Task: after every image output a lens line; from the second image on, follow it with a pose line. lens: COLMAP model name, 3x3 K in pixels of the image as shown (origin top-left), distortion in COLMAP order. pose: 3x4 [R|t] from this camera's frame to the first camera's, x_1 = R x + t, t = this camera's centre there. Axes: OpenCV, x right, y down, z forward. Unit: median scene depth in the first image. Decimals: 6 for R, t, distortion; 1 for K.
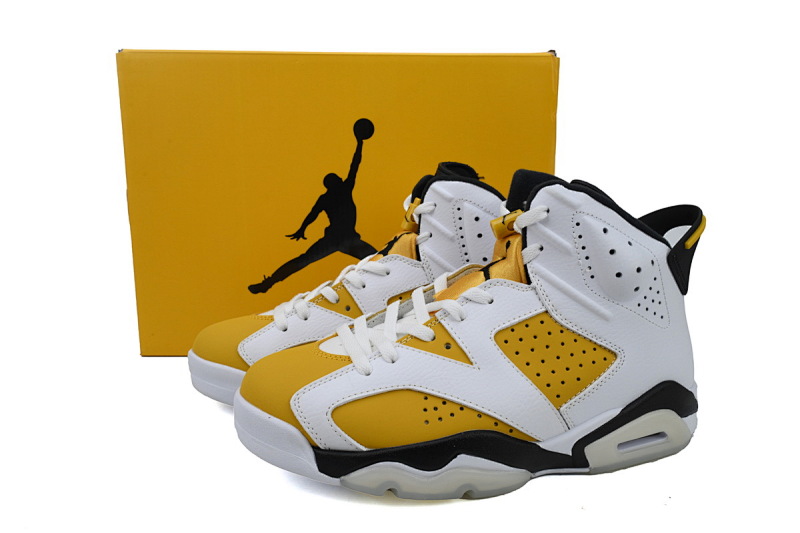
lens RADIAL K [[624.0, 0, 398.5], [0, 624.0, 266.5], [0, 0, 1]] dist [0.010483, 0.001085]
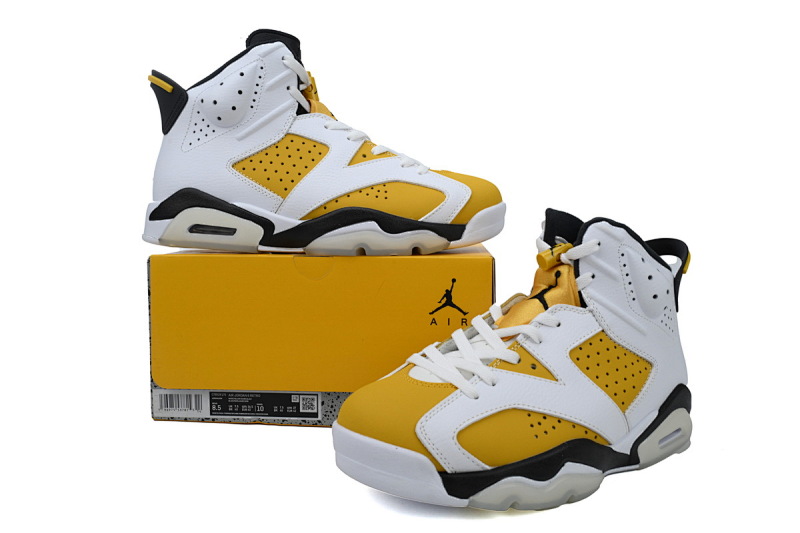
lens RADIAL K [[624.0, 0, 400.8], [0, 624.0, 264.1], [0, 0, 1]] dist [0.010483, 0.001085]
pose [[0.950502, -0.021287, 0.309990, -0.480337], [0.040992, 0.997521, -0.057191, 0.000013], [-0.308004, 0.067067, 0.949018, 0.010119]]
